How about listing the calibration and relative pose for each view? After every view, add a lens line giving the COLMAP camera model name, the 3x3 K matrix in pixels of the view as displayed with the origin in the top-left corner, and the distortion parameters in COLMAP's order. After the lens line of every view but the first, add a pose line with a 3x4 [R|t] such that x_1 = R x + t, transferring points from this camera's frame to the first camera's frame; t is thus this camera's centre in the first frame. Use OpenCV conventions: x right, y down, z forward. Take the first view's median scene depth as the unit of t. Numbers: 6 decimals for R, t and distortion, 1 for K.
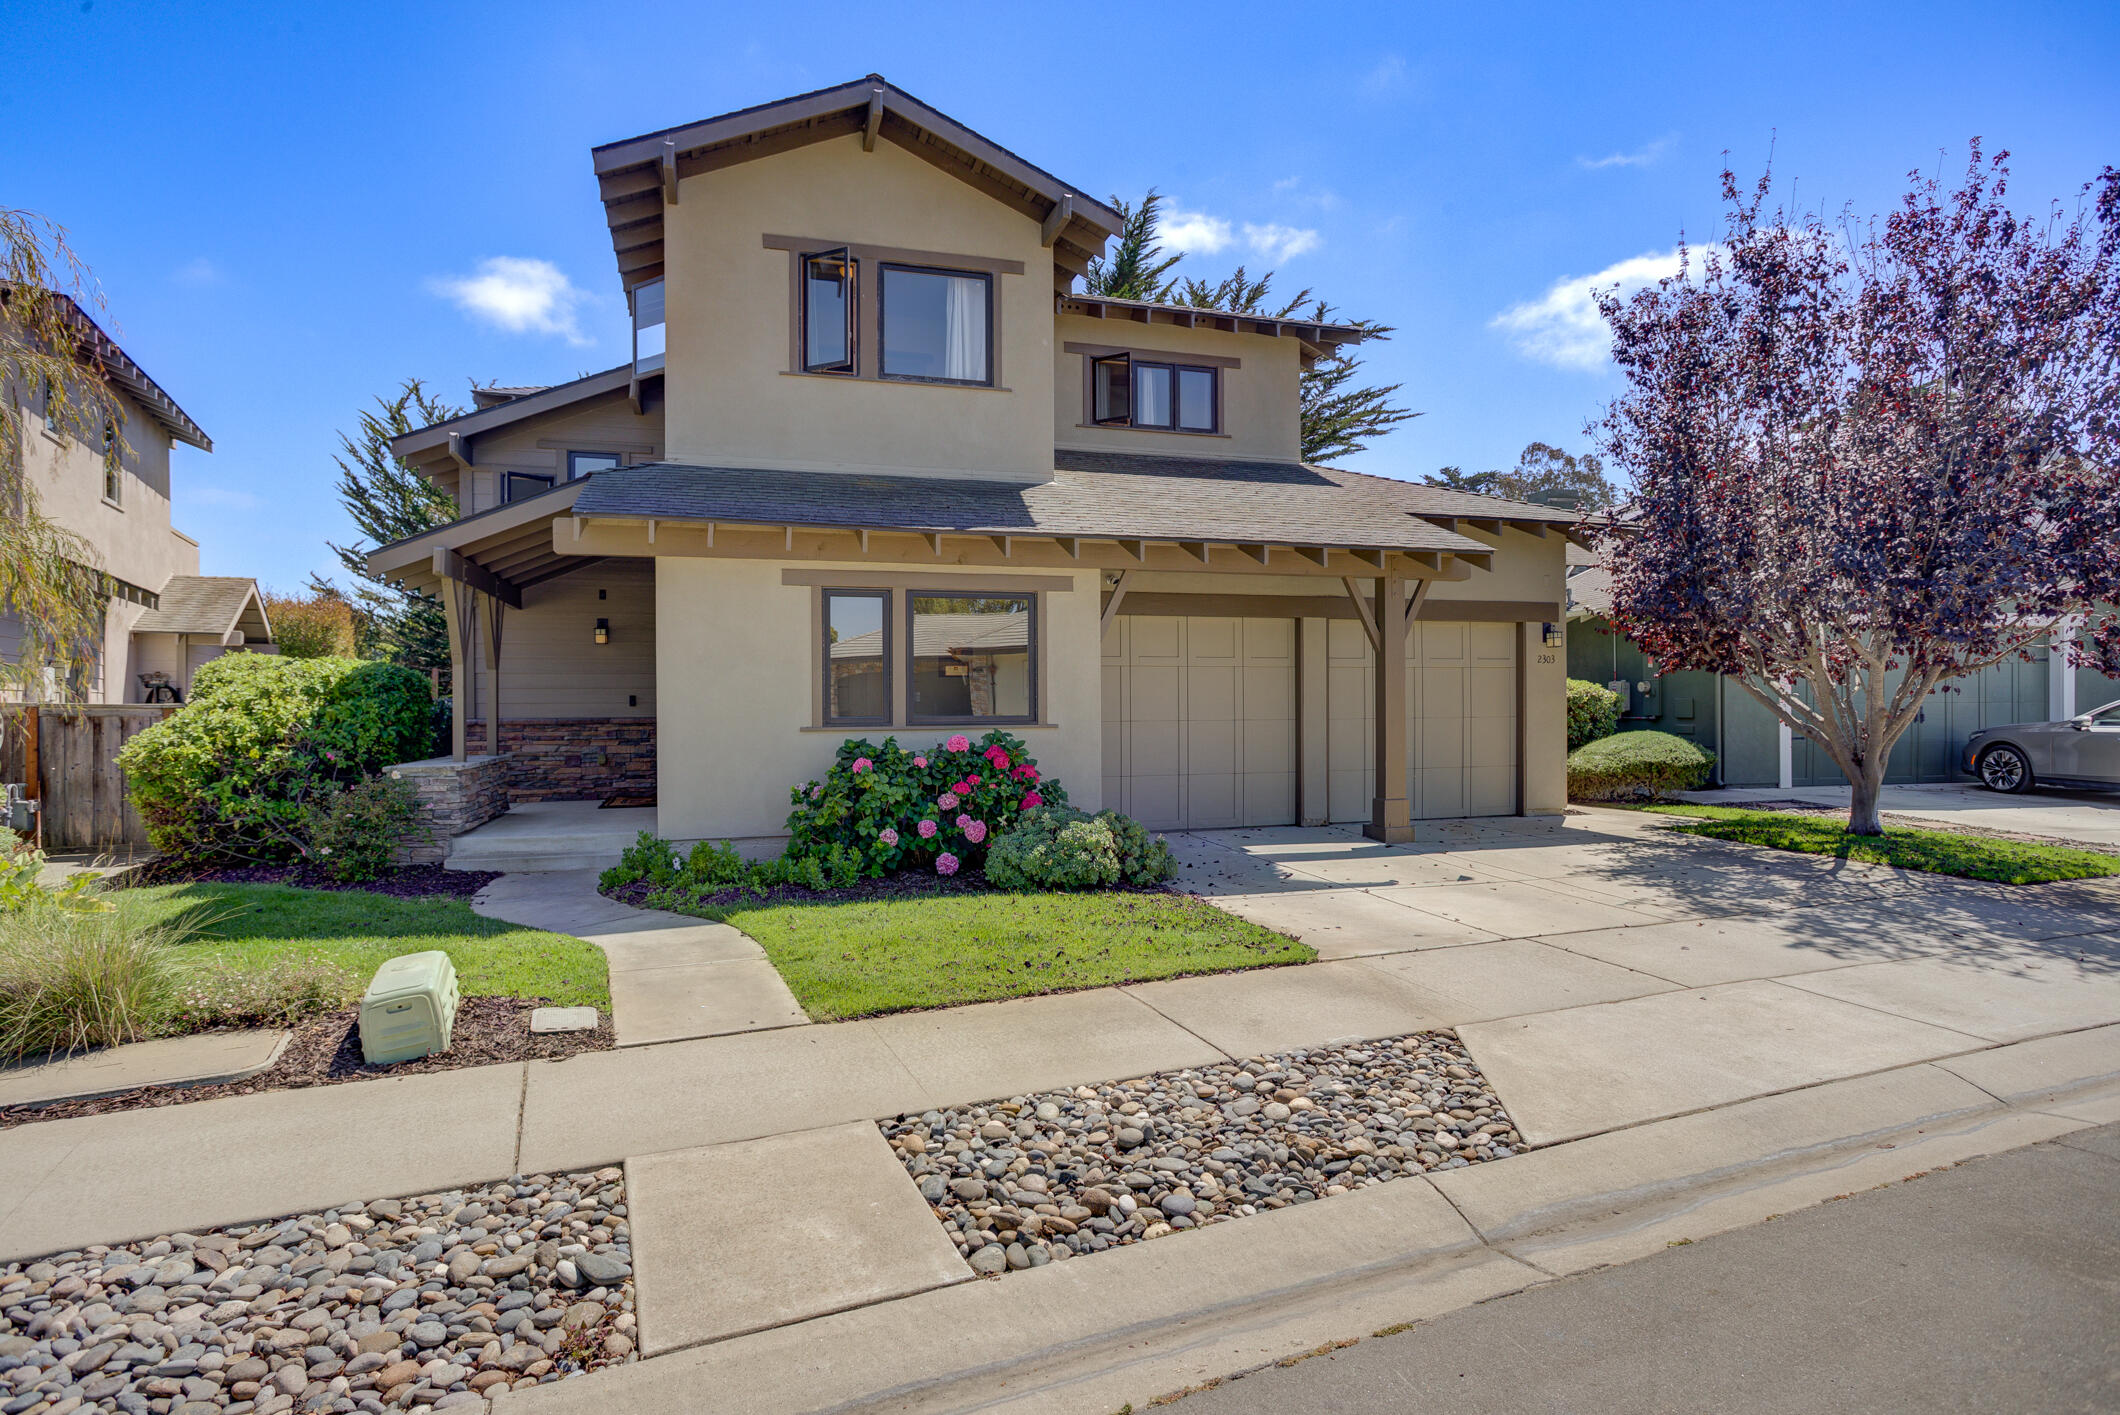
lens RADIAL K [[1105.3, 0, 1060.0], [0, 1105.3, 707.5], [0, 0, 1]] dist [-0.008486, 0.001306]
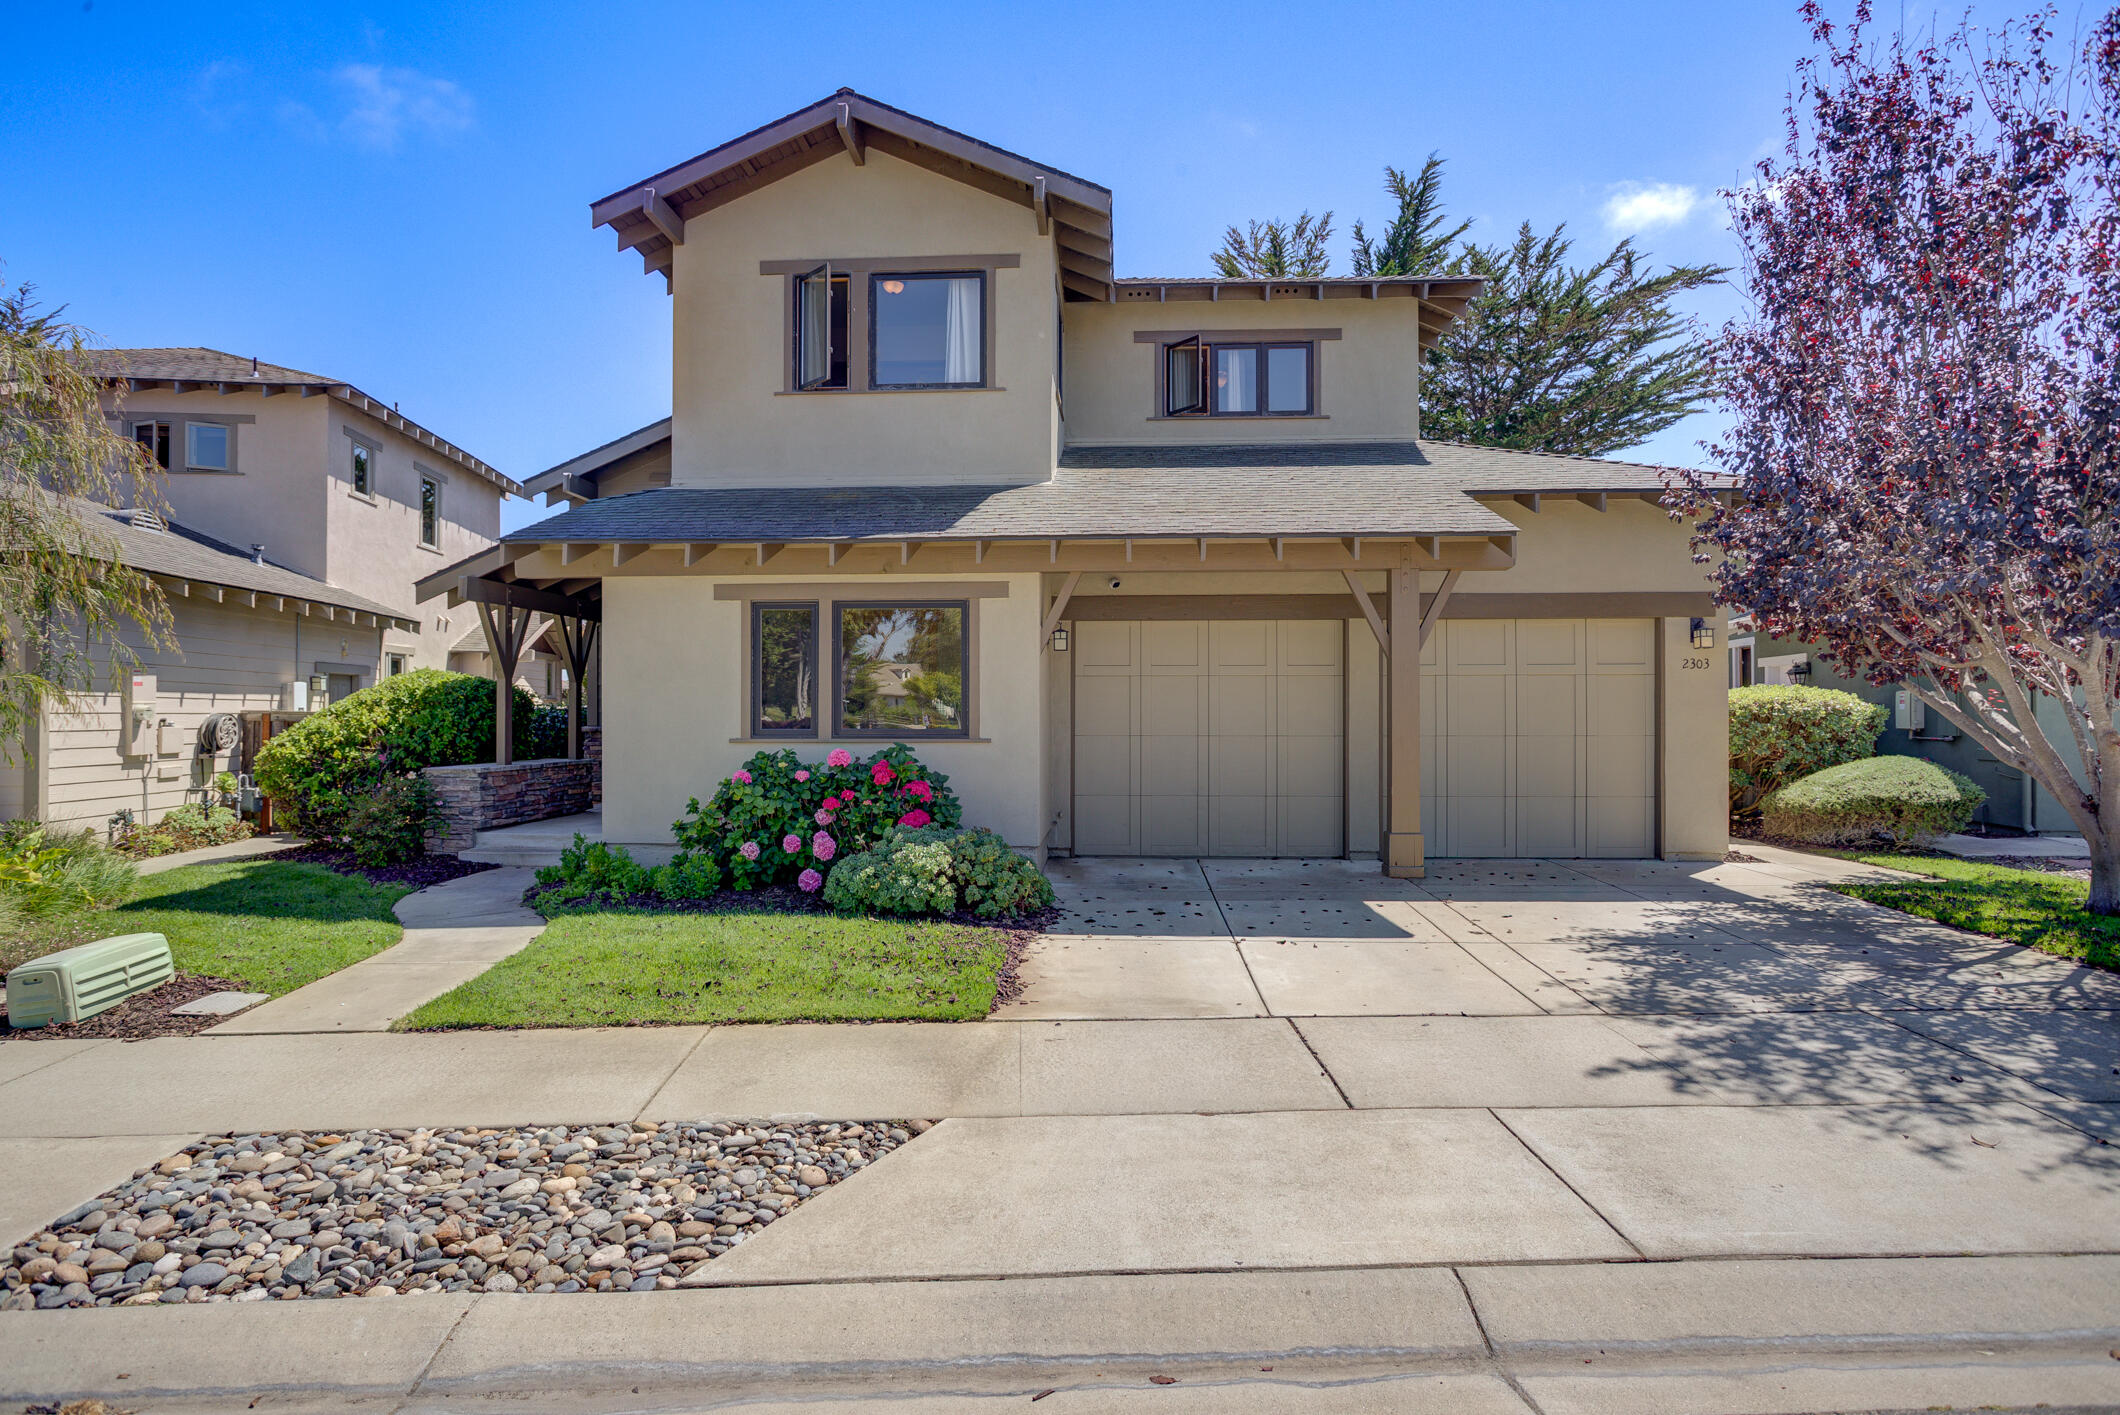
lens RADIAL K [[1105.3, 0, 1060.0], [0, 1105.3, 707.5], [0, 0, 1]] dist [-0.008486, 0.001306]
pose [[0.939336, 0.003798, -0.342978, 0.350274], [-0.006252, 0.999962, -0.006050, -0.005667], [0.342942, 0.007827, 0.939324, 0.125033]]
